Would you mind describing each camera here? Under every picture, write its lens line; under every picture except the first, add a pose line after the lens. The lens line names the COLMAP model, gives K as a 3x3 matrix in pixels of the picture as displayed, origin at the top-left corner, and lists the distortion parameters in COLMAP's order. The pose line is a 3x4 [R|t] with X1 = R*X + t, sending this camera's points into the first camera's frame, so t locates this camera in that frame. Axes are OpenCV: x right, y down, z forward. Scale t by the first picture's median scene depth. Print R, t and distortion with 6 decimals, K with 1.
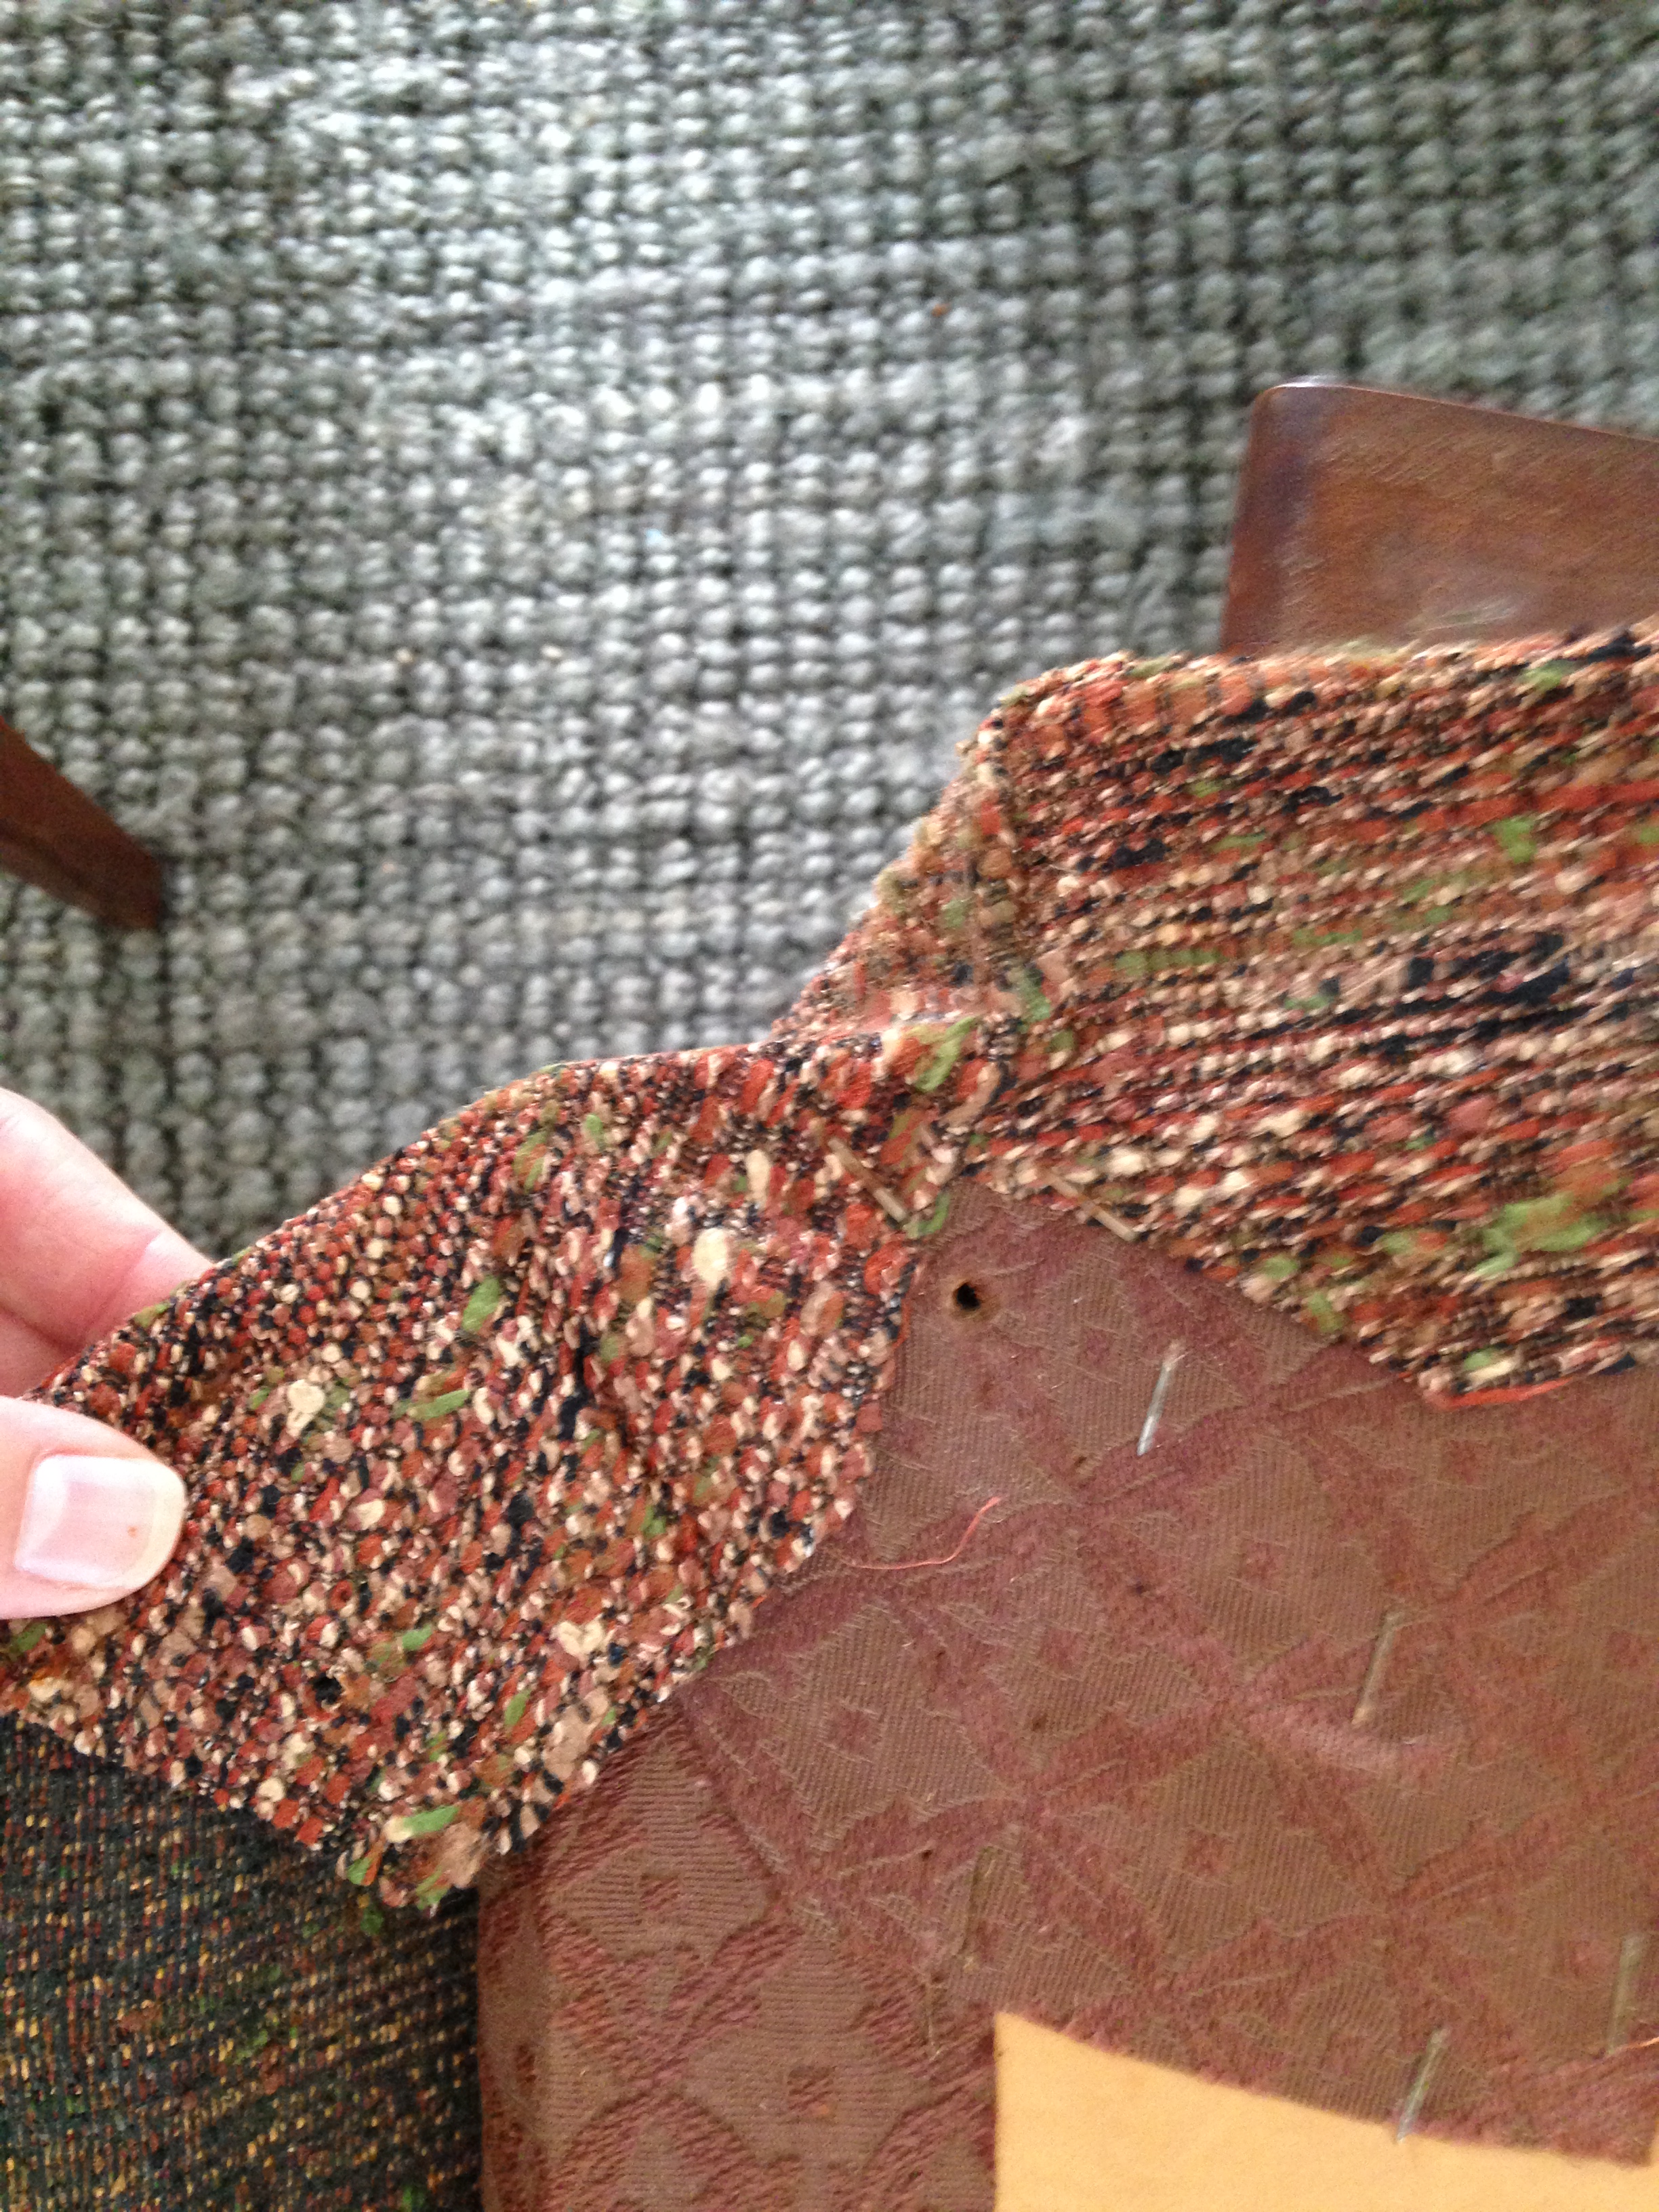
lens RADIAL K [[2091.0, 0, 816.1], [0, 2091.0, 1102.7], [0, 0, 1]] dist [0.193939, -0.305009]
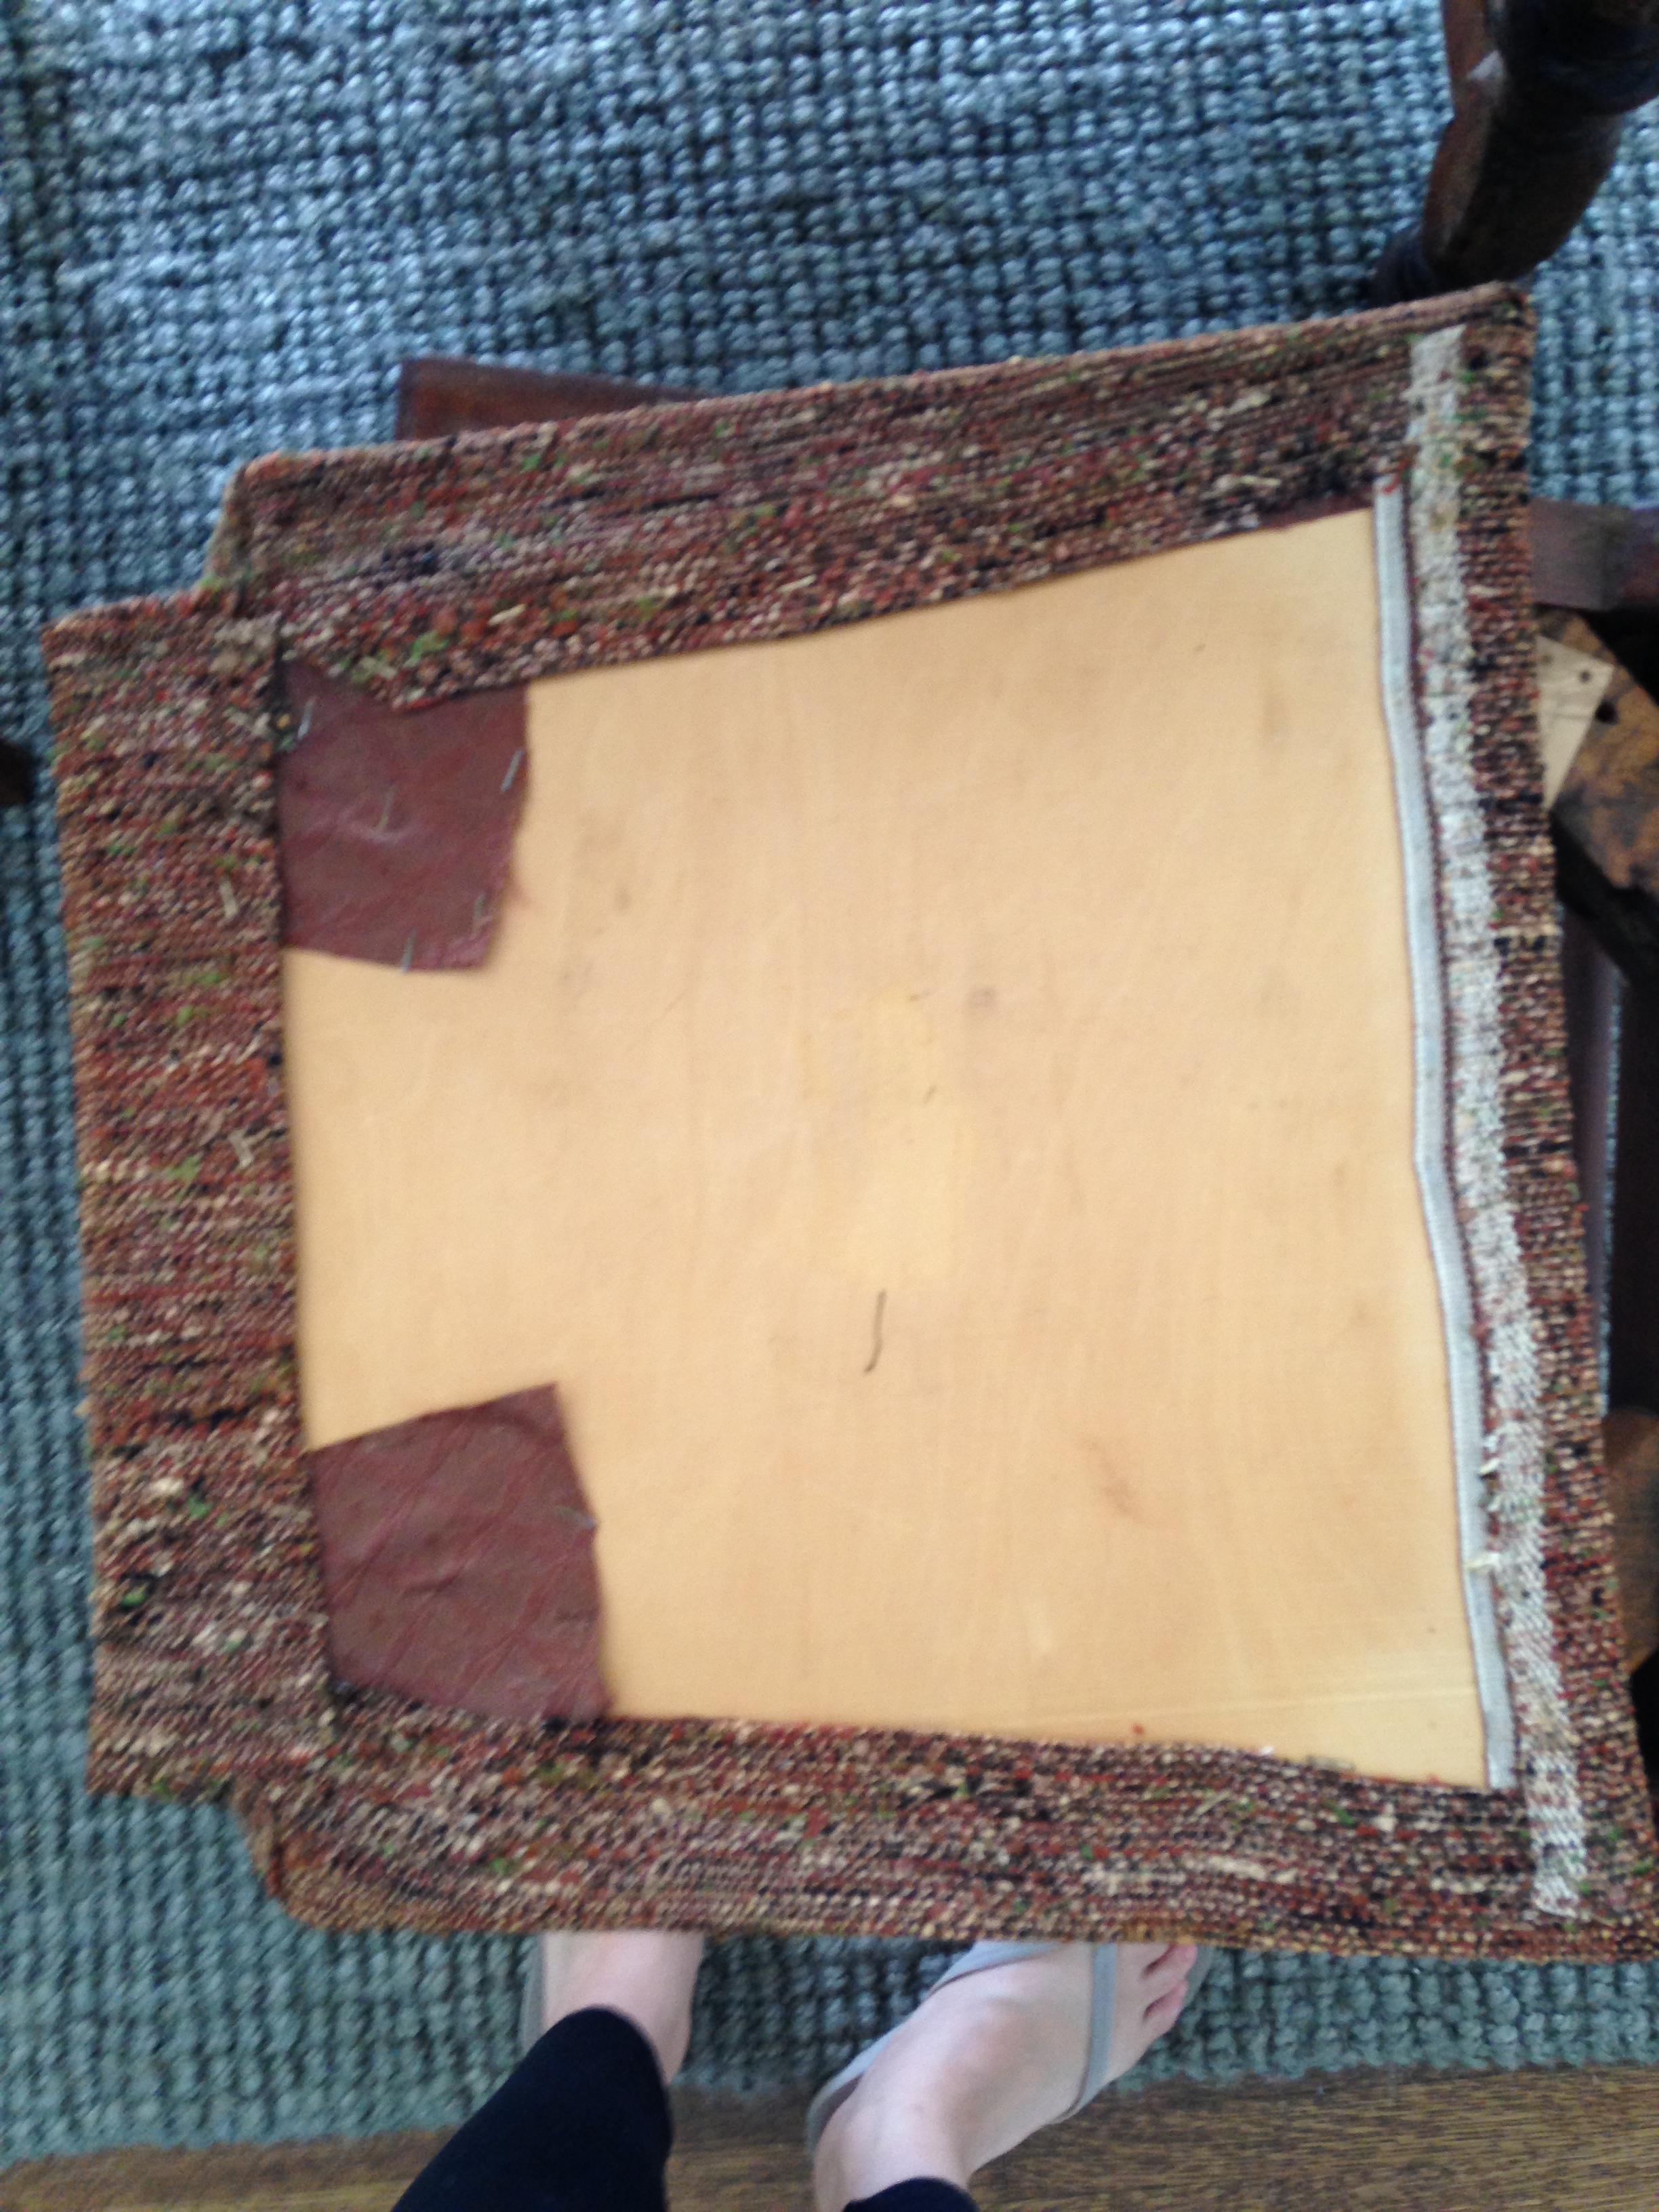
lens RADIAL K [[2073.0, 0, 829.5], [0, 2073.0, 1106.0], [0, 0, 1]] dist [0.189305, -0.276730]
pose [[0.998695, -0.049193, 0.013728, 0.791632], [0.049969, 0.996727, -0.063555, 0.867026], [-0.010556, 0.064158, 0.997884, -1.748504]]
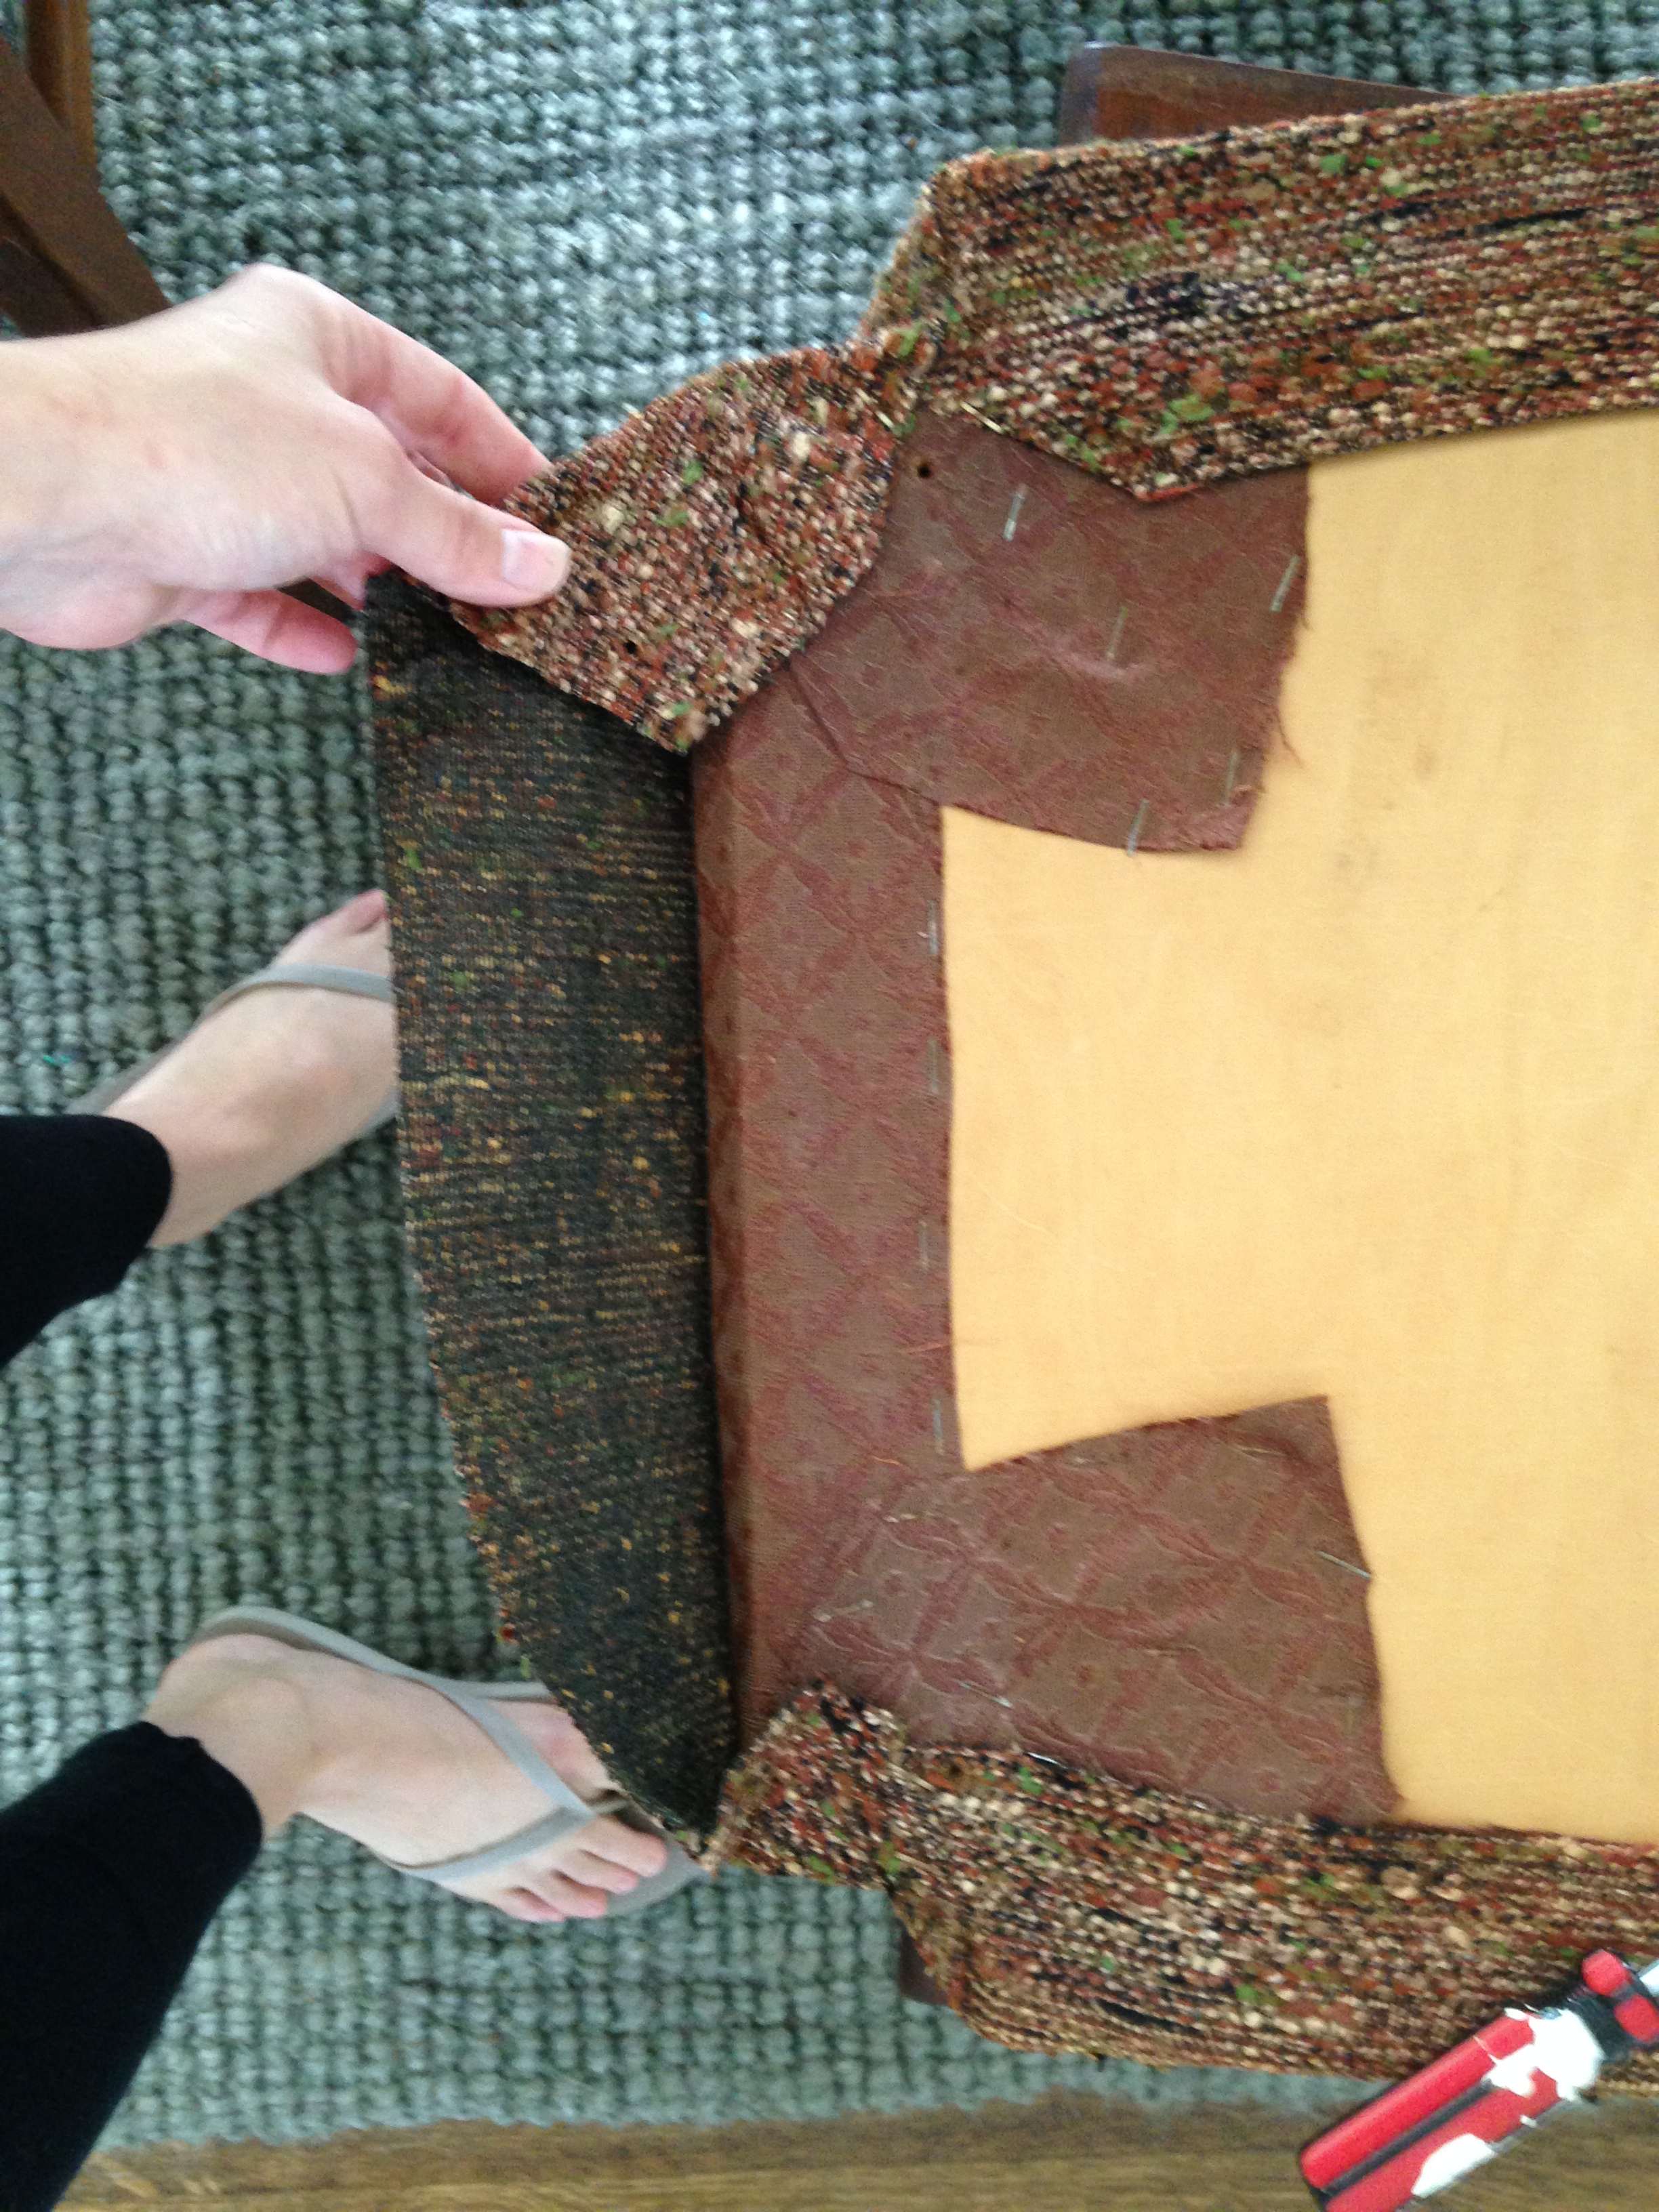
lens RADIAL K [[2073.0, 0, 829.5], [0, 2073.0, 1106.0], [0, 0, 1]] dist [0.189305, -0.276730]
pose [[0.999705, -0.023892, 0.004410, -0.046837], [0.023857, 0.999685, 0.007823, 0.718914], [-0.004595, -0.007715, 0.999960, -1.115767]]
